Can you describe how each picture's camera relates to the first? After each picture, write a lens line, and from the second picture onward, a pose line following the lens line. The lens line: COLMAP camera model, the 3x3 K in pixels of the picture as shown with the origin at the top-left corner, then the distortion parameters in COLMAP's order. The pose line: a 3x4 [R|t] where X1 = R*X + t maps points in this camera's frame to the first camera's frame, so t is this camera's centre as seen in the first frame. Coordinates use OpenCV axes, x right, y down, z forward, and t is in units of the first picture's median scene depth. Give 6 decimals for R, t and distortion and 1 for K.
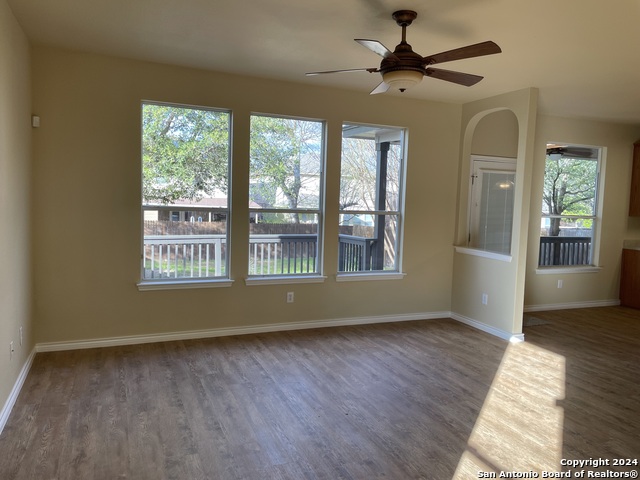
lens RADIAL K [[485.8, 0, 321.2], [0, 485.8, 230.9], [0, 0, 1]] dist [0.103080, -0.123444]
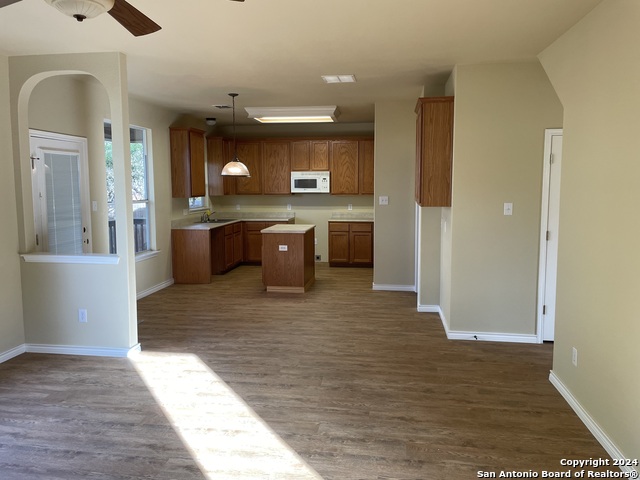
lens RADIAL K [[485.8, 0, 321.2], [0, 485.8, 230.9], [0, 0, 1]] dist [0.103080, -0.123444]
pose [[0.520909, -0.120306, 0.845092, -0.142142], [0.082757, 0.992472, 0.090276, -0.041964], [-0.849591, 0.022912, 0.526944, 0.297147]]
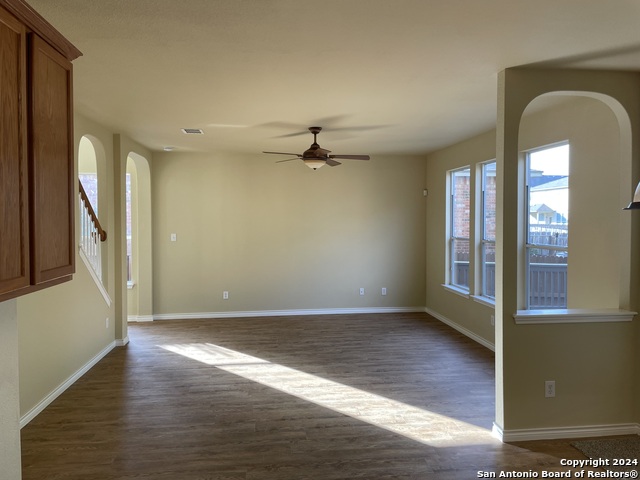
lens RADIAL K [[485.8, 0, 321.2], [0, 485.8, 230.9], [0, 0, 1]] dist [0.103080, -0.123444]
pose [[-0.285378, -0.007844, -0.958383, 1.233932], [-0.080487, 0.996630, 0.015809, -0.058184], [0.955029, 0.081649, -0.285048, 1.023764]]
